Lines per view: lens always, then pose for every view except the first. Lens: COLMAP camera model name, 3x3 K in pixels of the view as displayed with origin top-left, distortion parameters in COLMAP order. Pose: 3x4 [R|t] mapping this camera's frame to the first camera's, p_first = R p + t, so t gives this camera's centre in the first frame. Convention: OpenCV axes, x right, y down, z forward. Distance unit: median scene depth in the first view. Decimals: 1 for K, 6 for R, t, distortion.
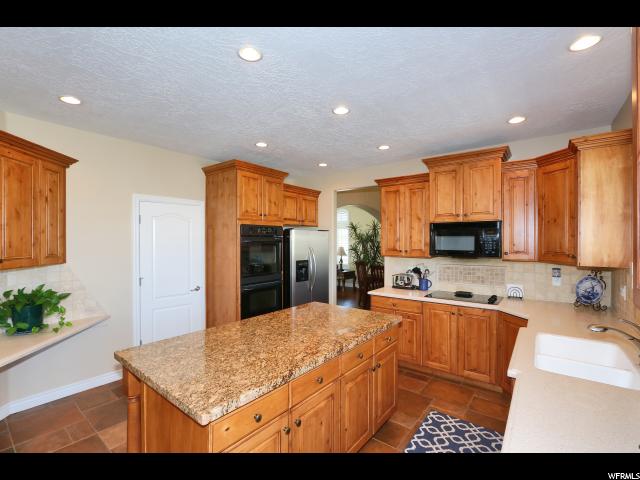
lens RADIAL K [[292.6, 0, 319.6], [0, 292.6, 243.2], [0, 0, 1]] dist [-0.008708, -0.000023]
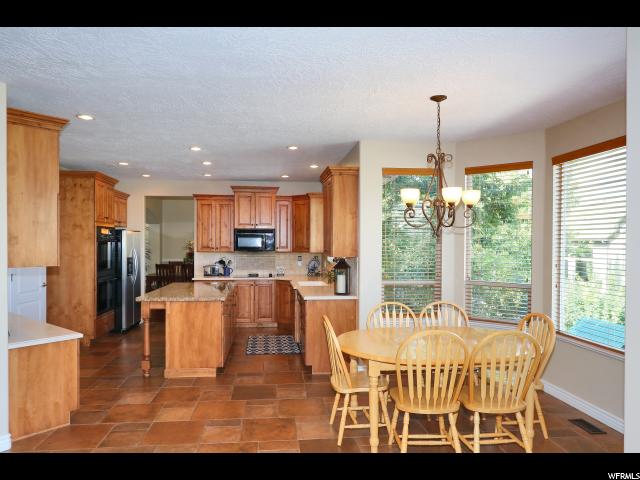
lens RADIAL K [[462.2, 0, 319.1], [0, 462.2, 241.9], [0, 0, 1]] dist [-0.000196, -0.000047]
pose [[0.710603, 0.004310, 0.703580, -0.984875], [0.003905, 0.999942, -0.010069, 0.023778], [-0.703582, 0.009902, 0.710545, -0.990446]]
